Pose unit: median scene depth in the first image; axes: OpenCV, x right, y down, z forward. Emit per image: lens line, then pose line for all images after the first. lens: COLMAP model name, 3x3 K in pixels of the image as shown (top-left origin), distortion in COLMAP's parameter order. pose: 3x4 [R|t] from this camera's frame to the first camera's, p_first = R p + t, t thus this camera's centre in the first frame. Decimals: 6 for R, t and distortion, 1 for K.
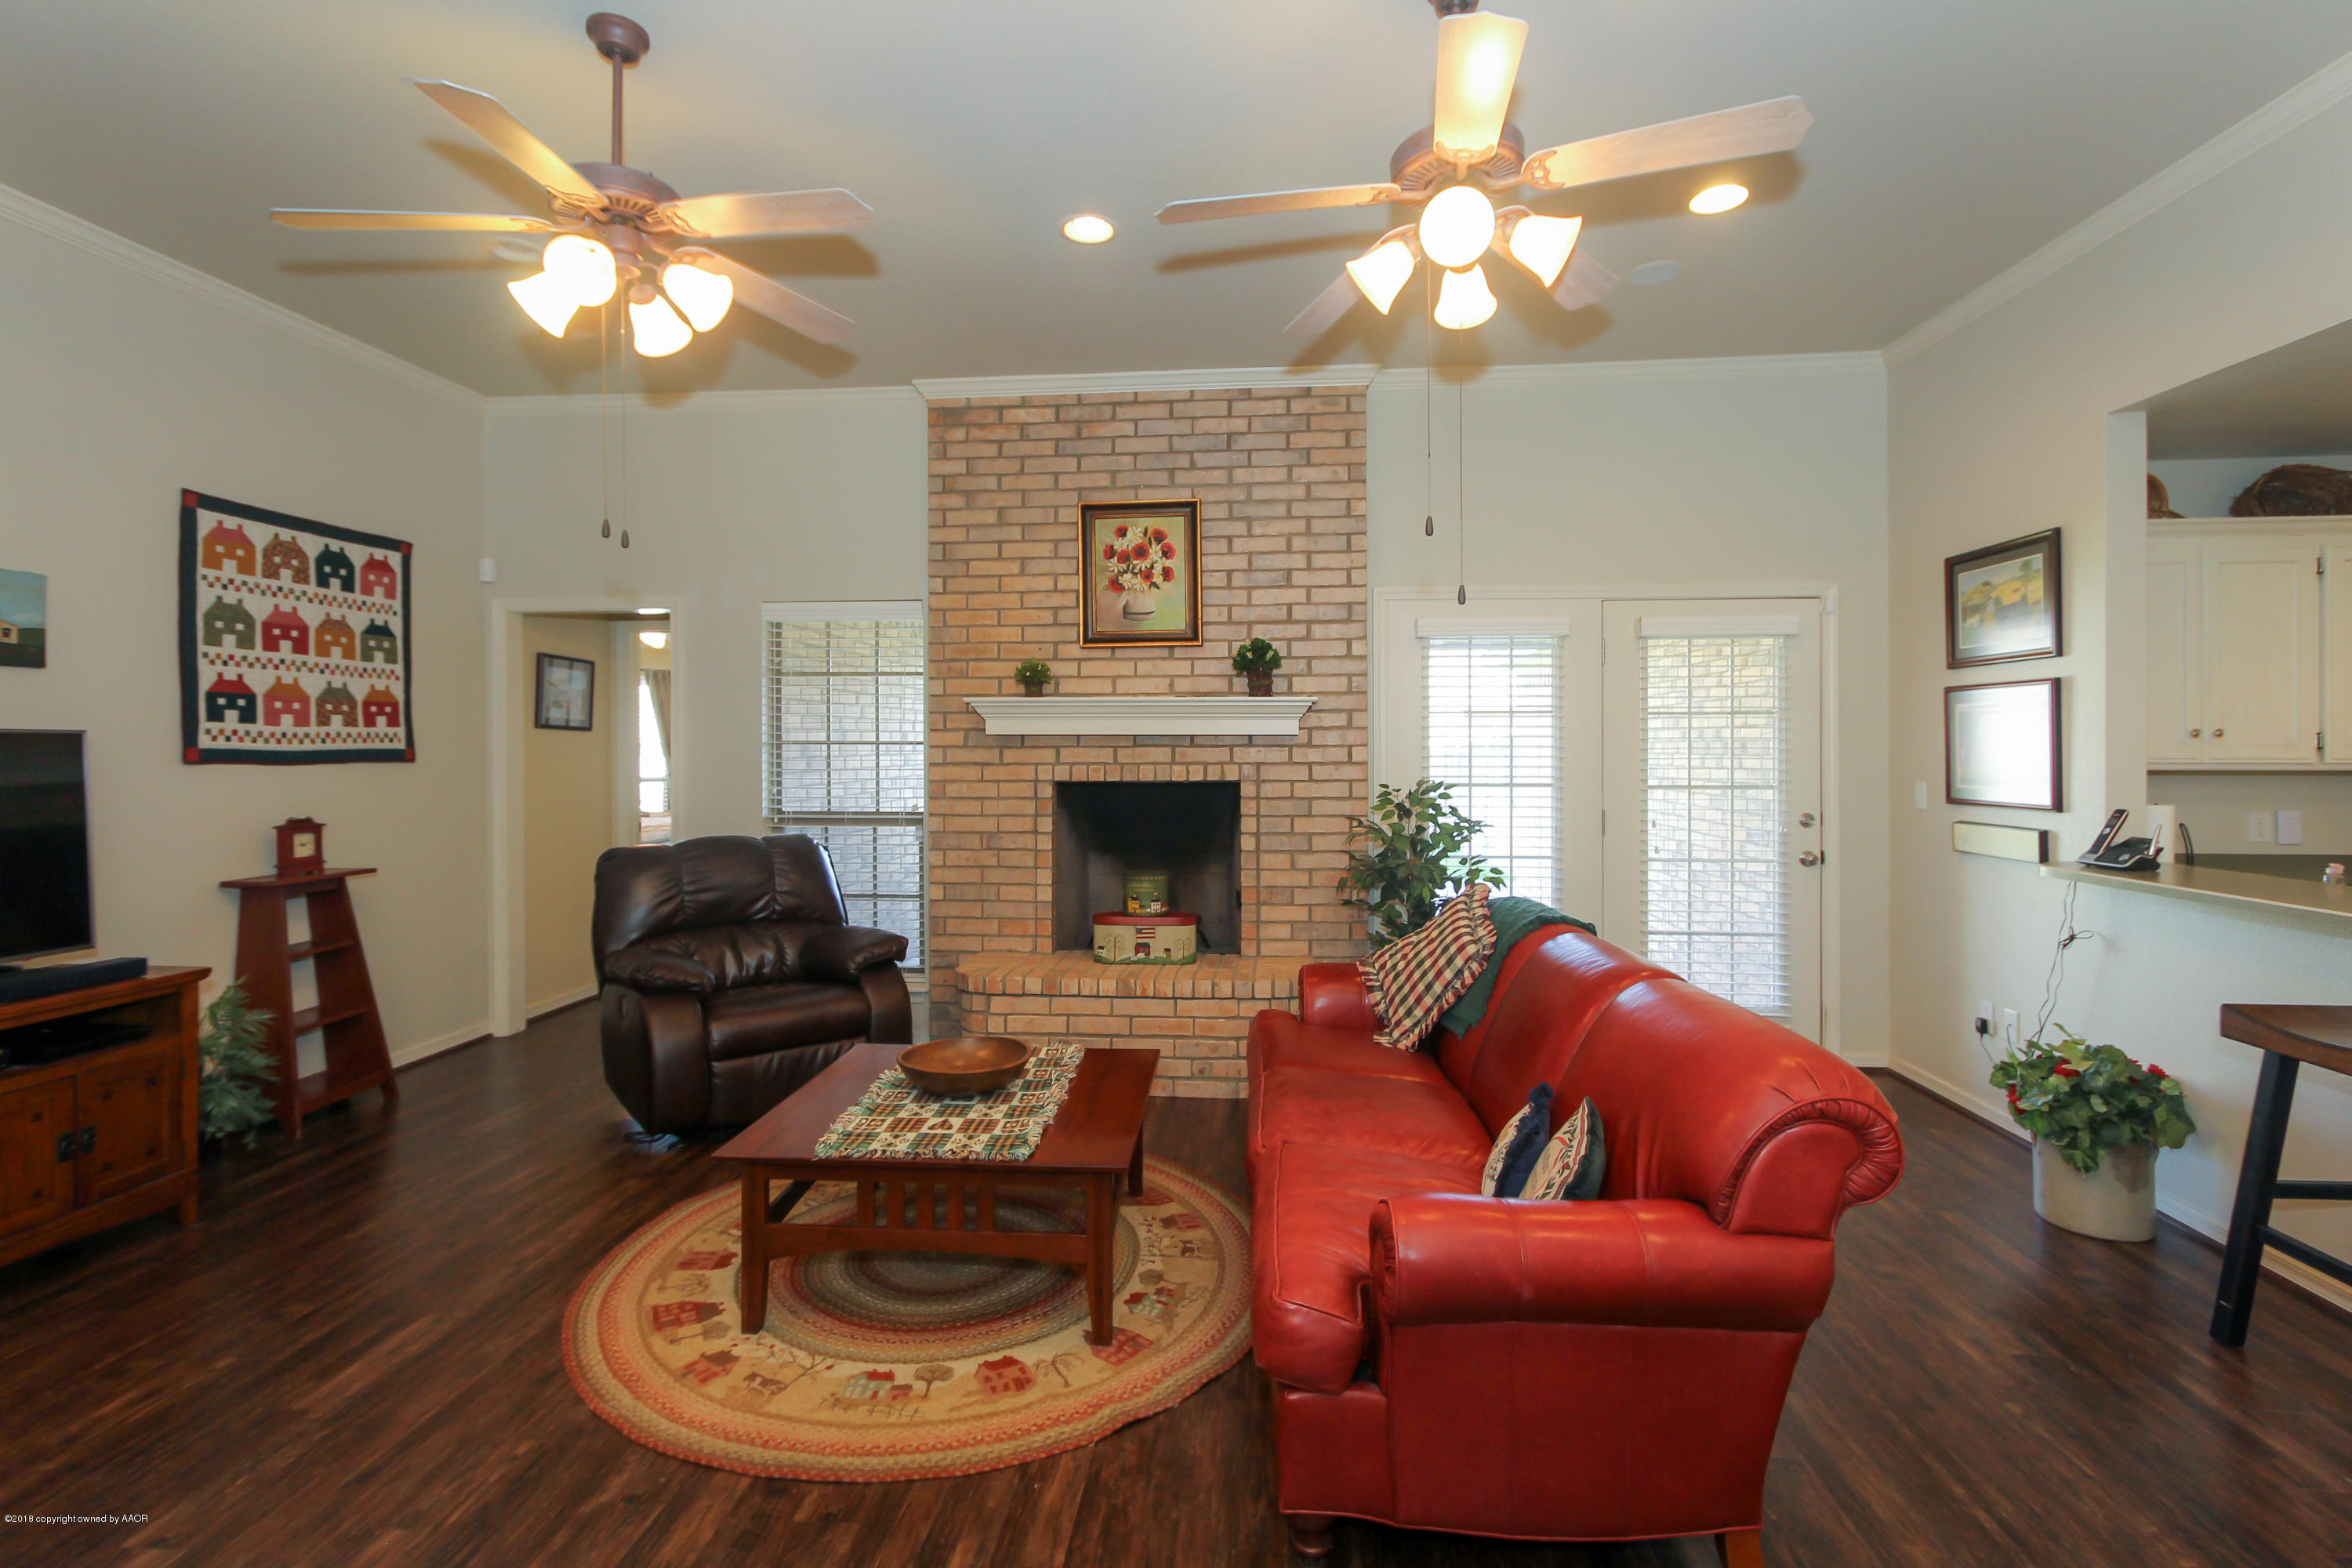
lens RADIAL K [[1088.4, 0, 1175.7], [0, 1088.4, 744.7], [0, 0, 1]] dist [-0.003813, 0.004946]
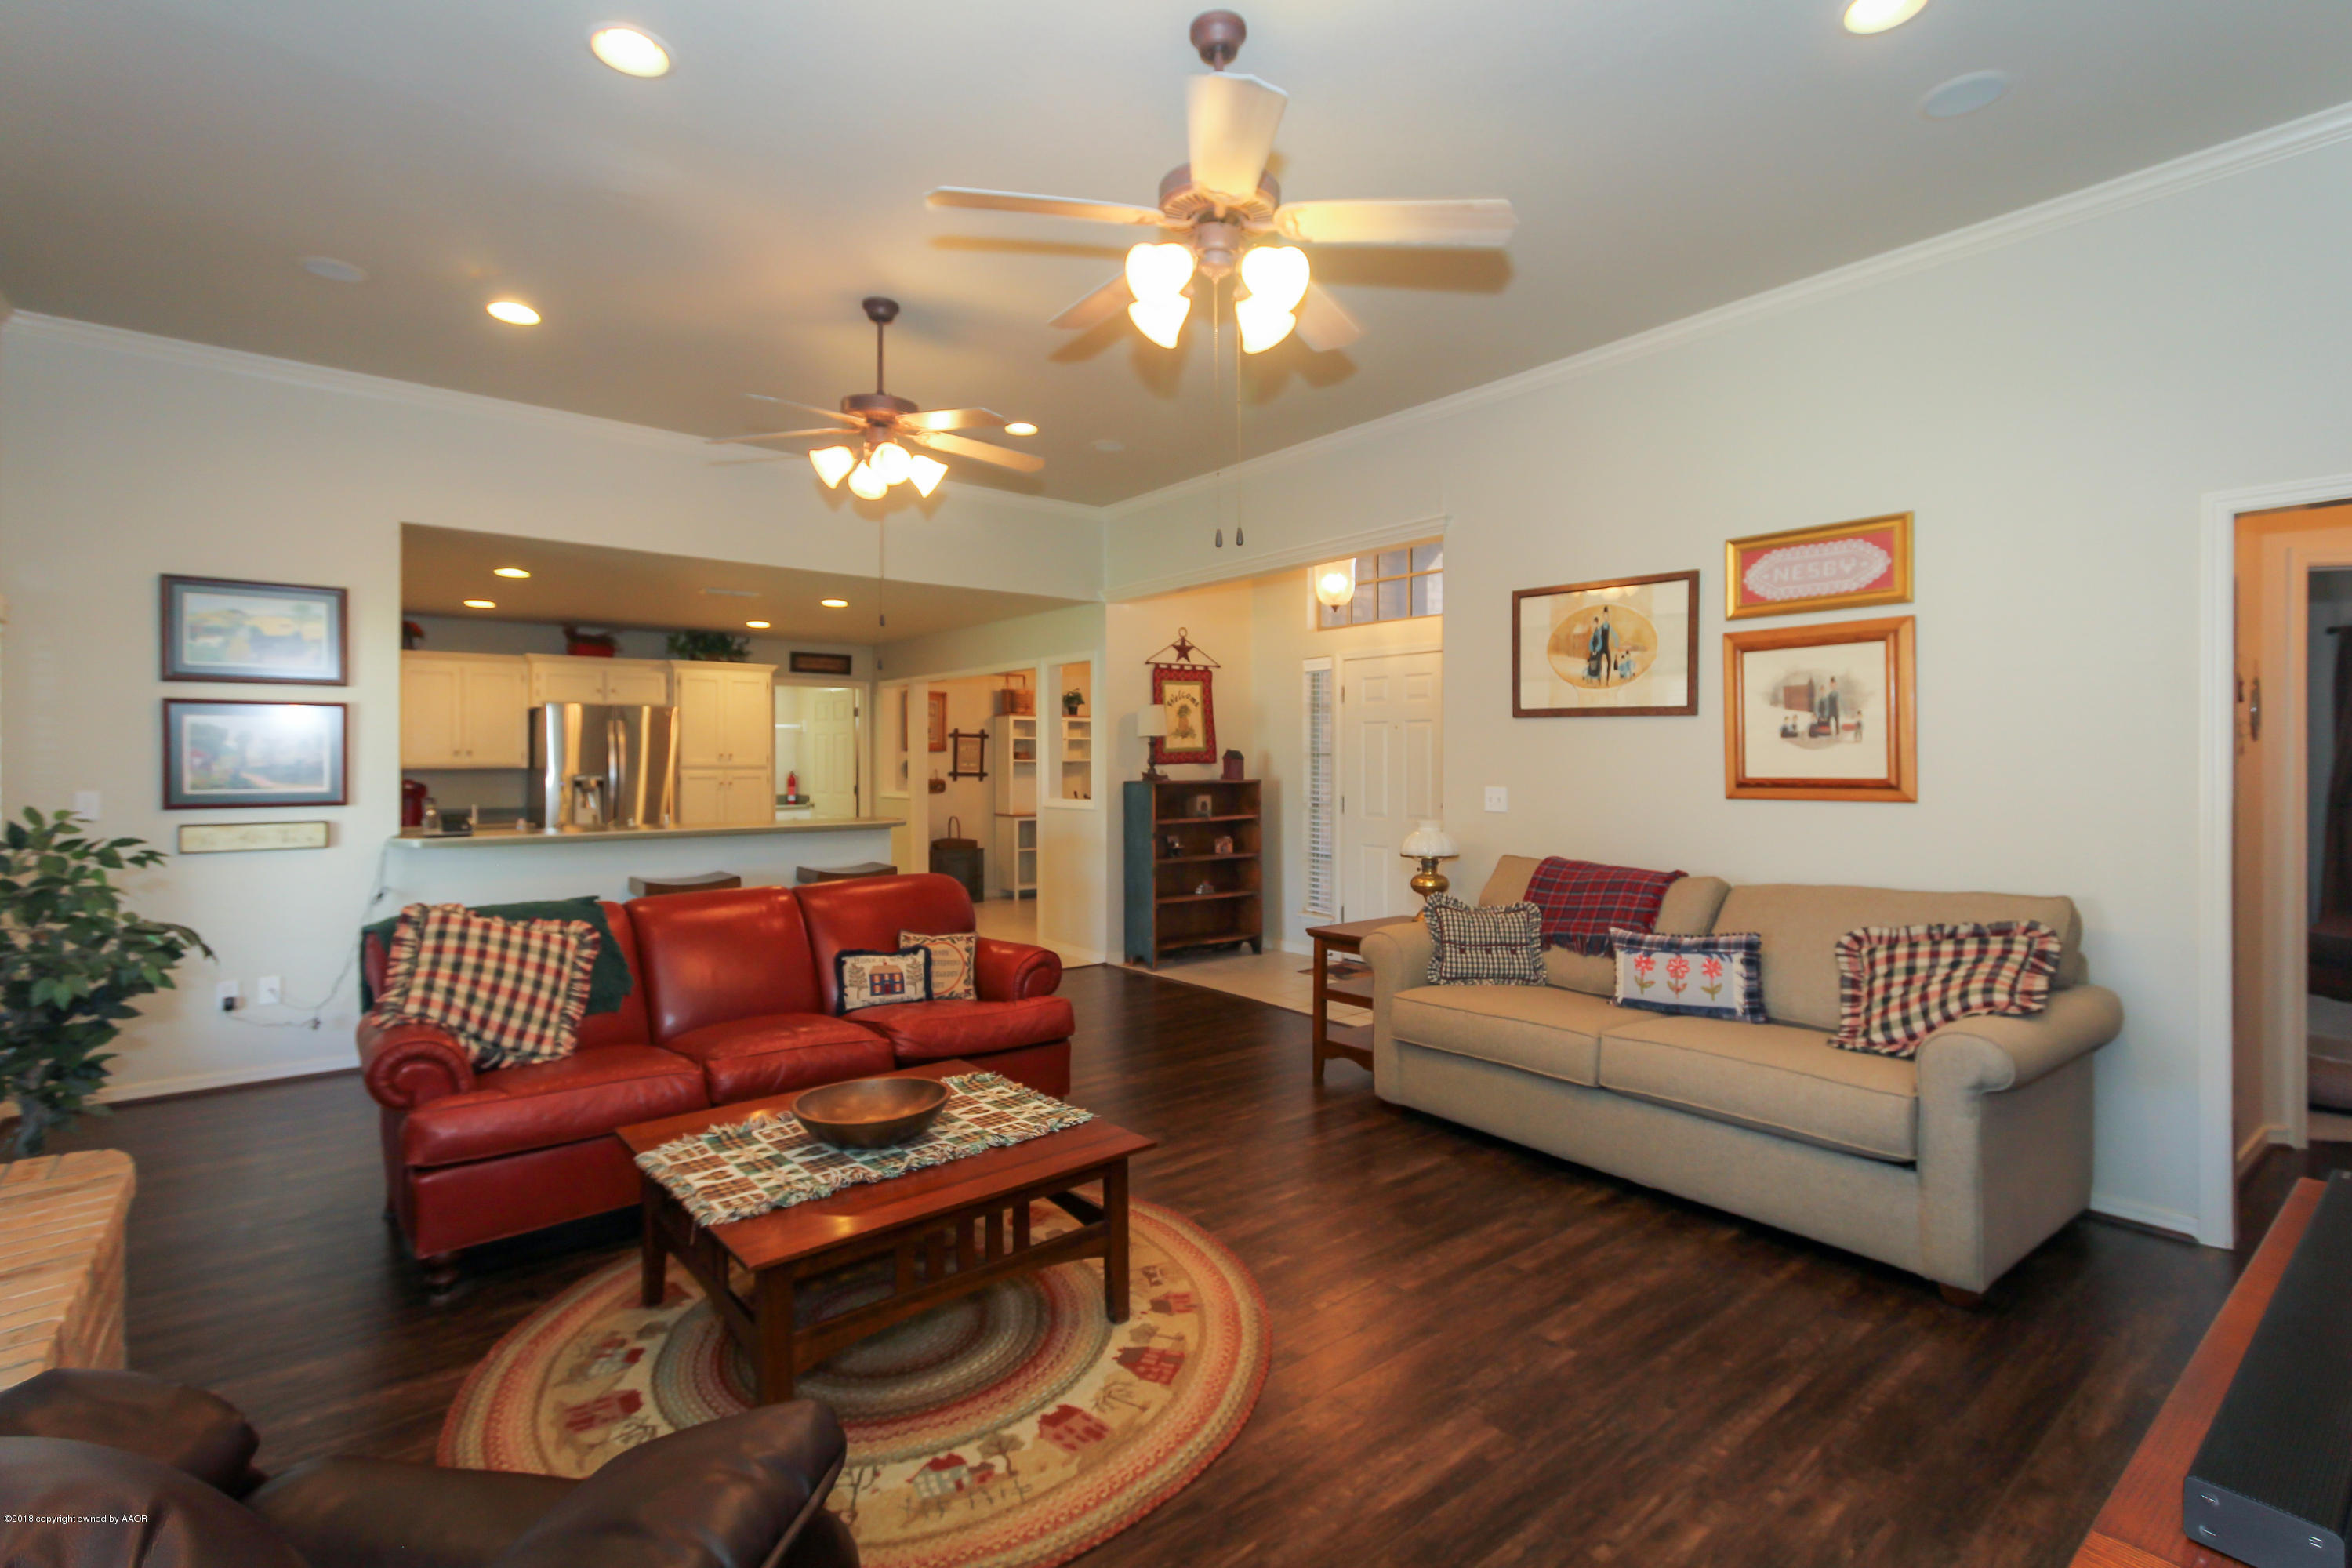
lens RADIAL K [[1077.3, 0, 1176.6], [0, 1077.3, 765.1], [0, 0, 1]] dist [-0.004067, 0.000932]
pose [[-0.692815, -0.002446, 0.721111, -0.624936], [-0.000052, 0.999994, 0.003342, 0.007012], [-0.721115, 0.002277, -0.692811, 0.897956]]
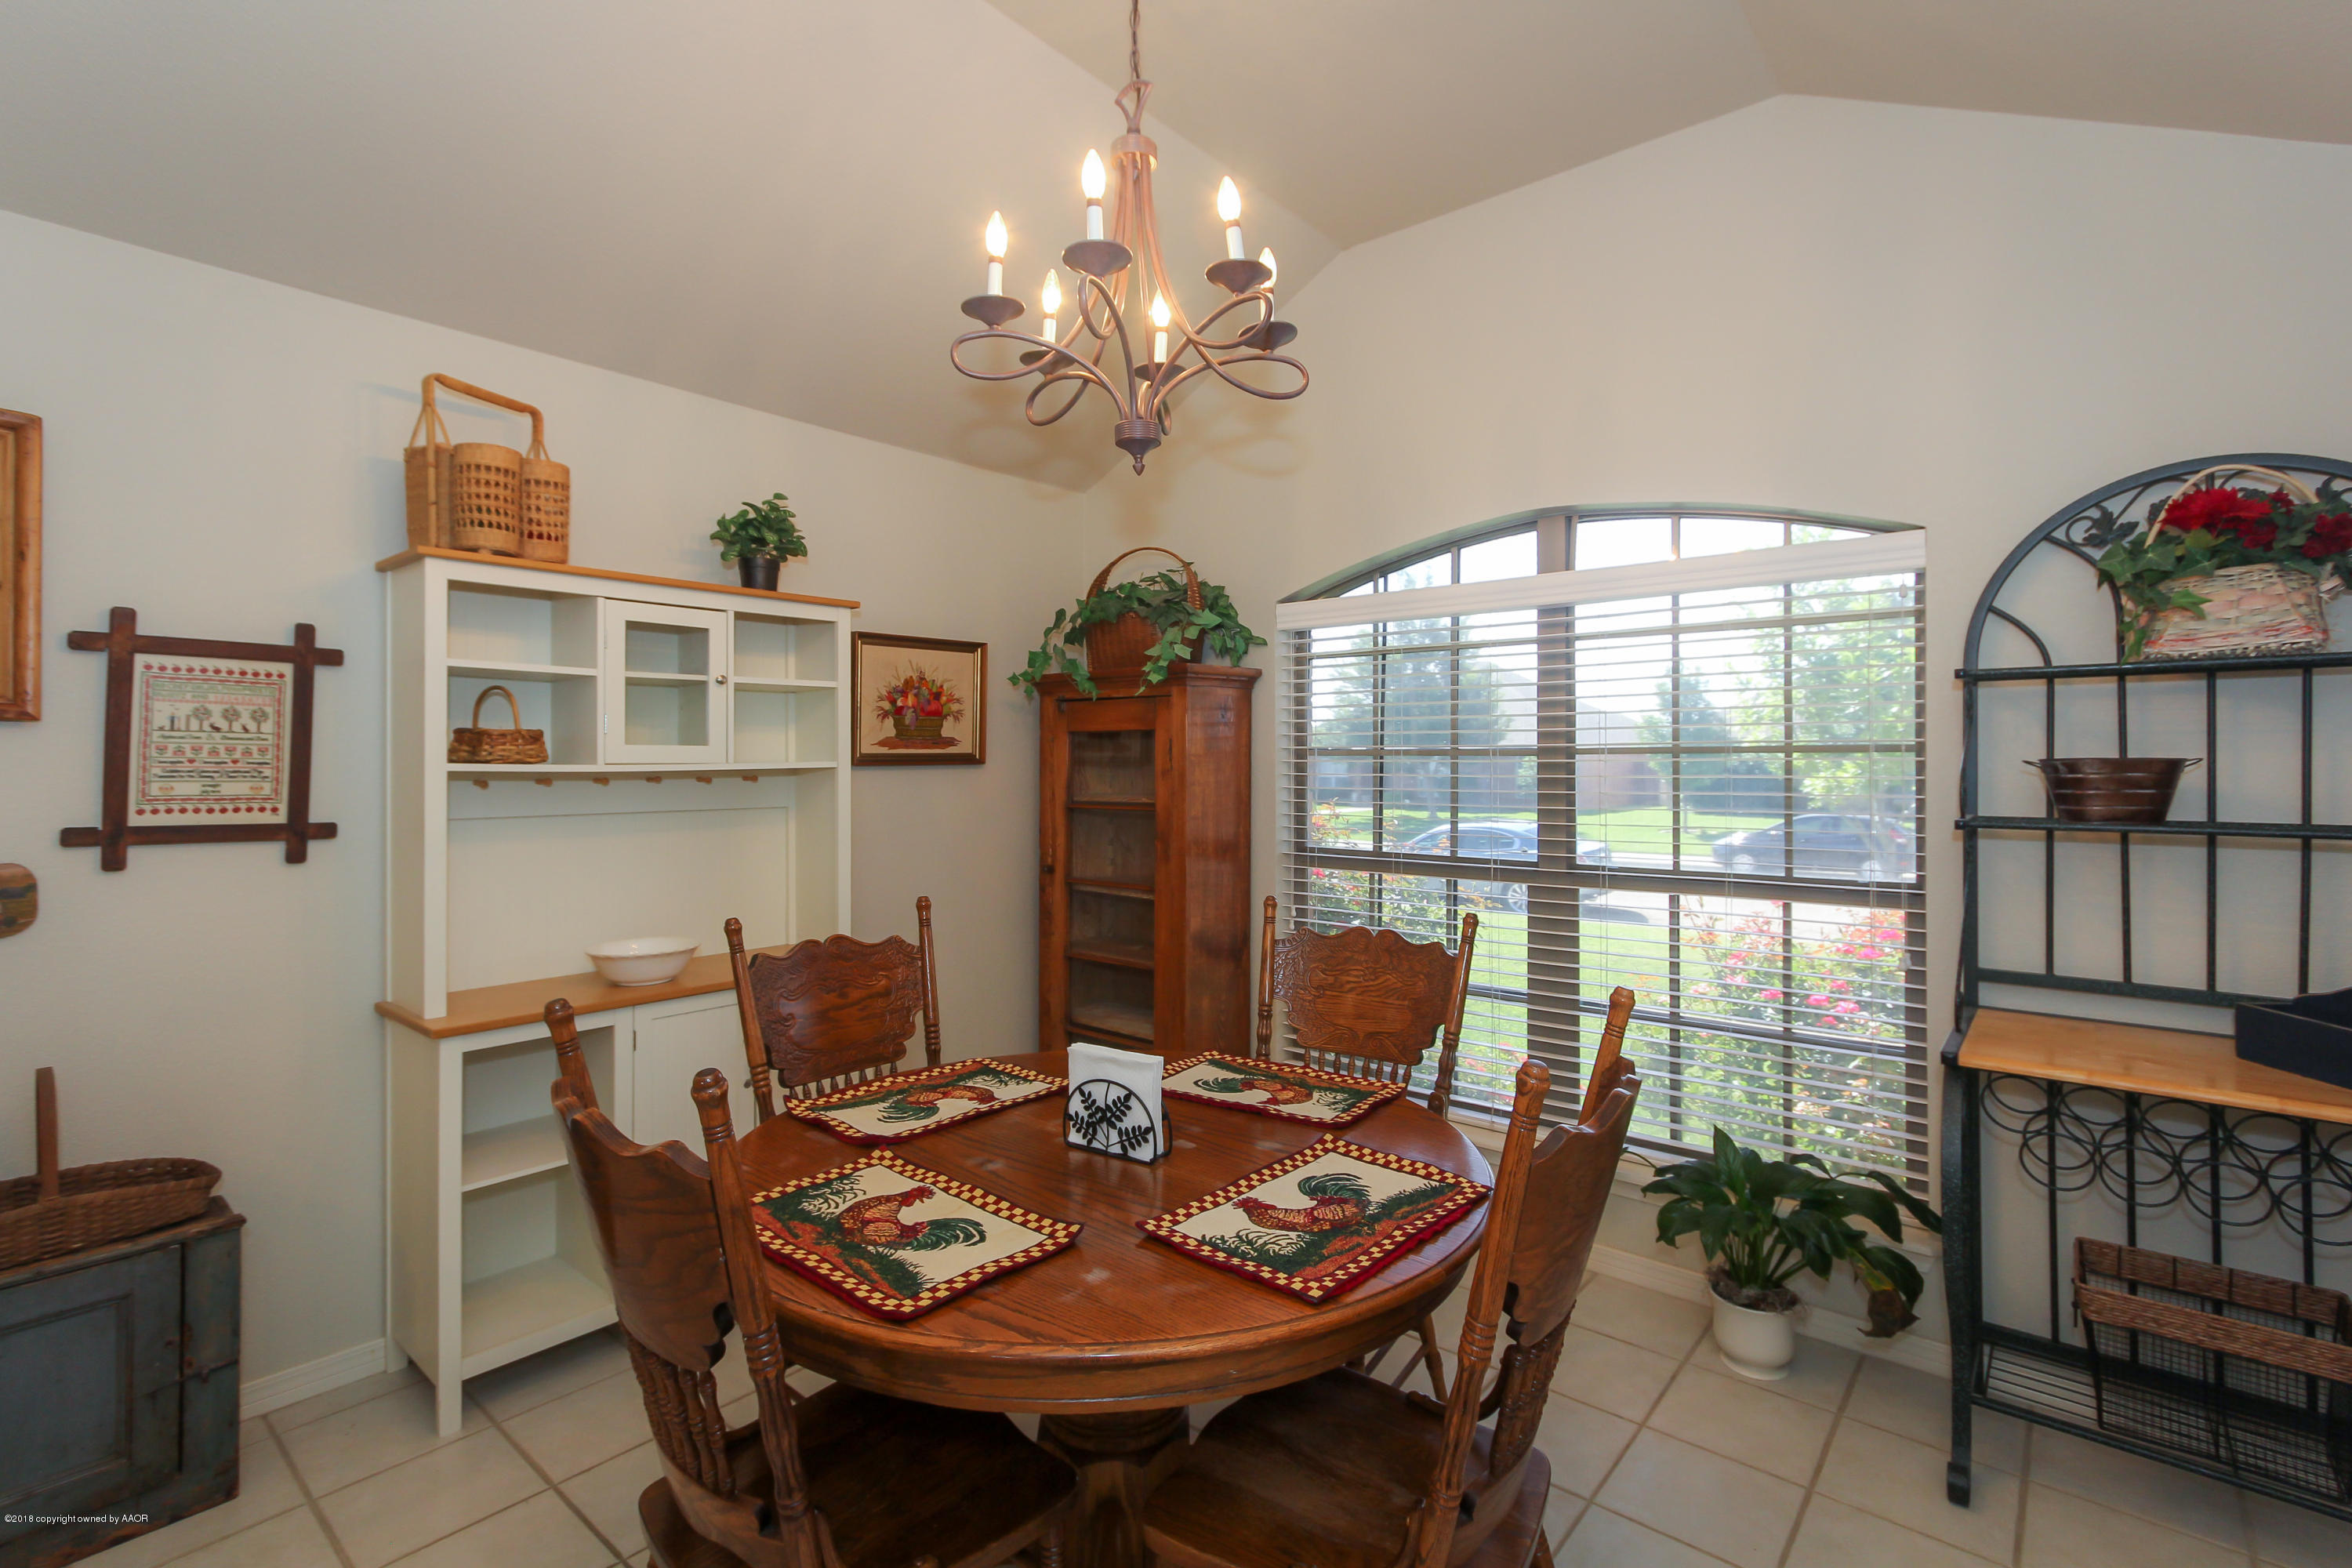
lens RADIAL K [[1080.3, 0, 1178.1], [0, 1080.3, 756.4], [0, 0, 1]] dist [-0.003096, 0.001920]
pose [[-0.820517, 0.005029, 0.571599, 0.685442], [0.001022, 0.999973, -0.007331, 0.003580], [-0.571621, -0.005431, -0.820500, -0.203099]]
